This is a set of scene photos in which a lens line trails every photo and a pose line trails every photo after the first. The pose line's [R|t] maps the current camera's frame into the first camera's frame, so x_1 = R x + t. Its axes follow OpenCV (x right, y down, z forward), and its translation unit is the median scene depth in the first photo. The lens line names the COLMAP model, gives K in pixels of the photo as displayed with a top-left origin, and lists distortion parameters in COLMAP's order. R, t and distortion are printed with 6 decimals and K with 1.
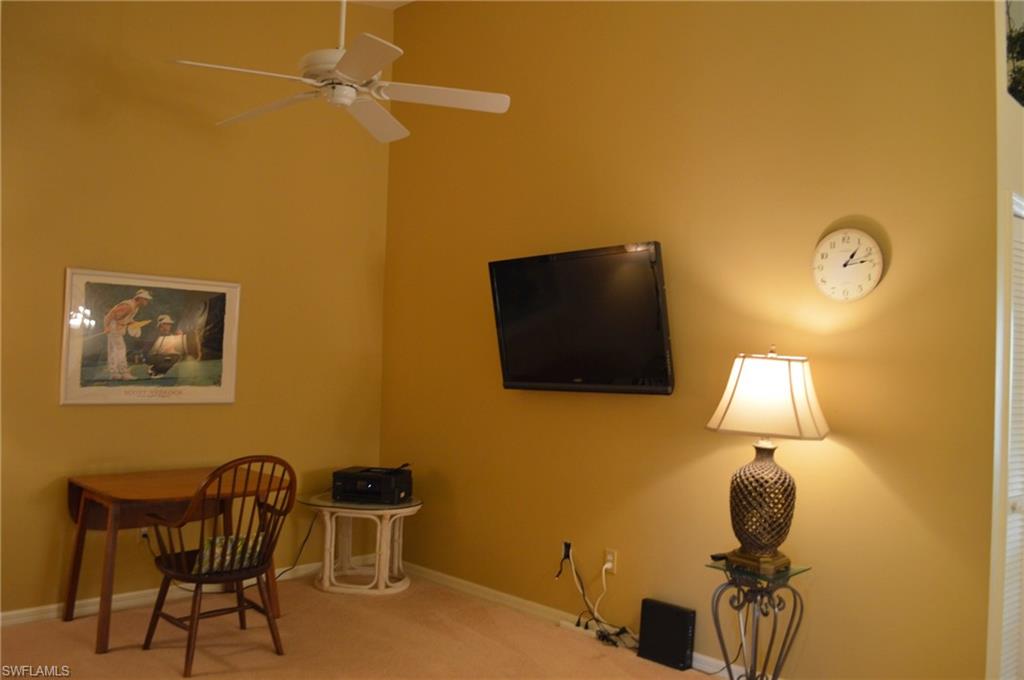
lens RADIAL K [[810.6, 0, 513.5], [0, 810.6, 333.8], [0, 0, 1]] dist [-0.078783, 0.013557]
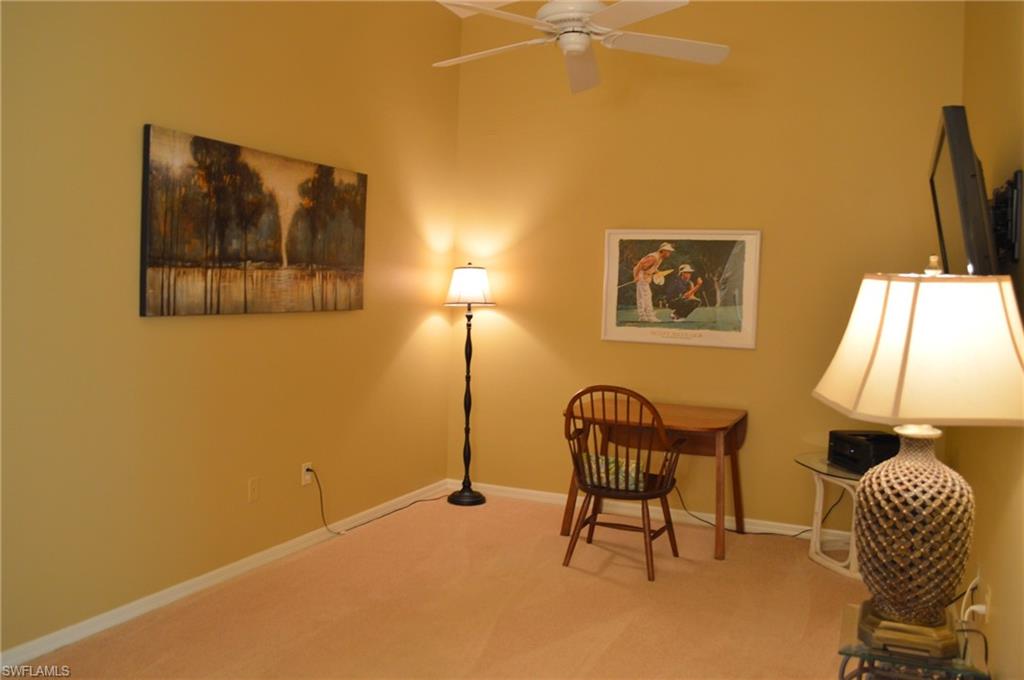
lens RADIAL K [[810.6, 0, 513.6], [0, 810.6, 339.1], [0, 0, 1]] dist [-0.078783, 0.013557]
pose [[0.317060, 0.034582, -0.947775, 0.563566], [0.003512, 0.999285, 0.037636, 0.037774], [0.948399, -0.015262, 0.316712, 0.434168]]
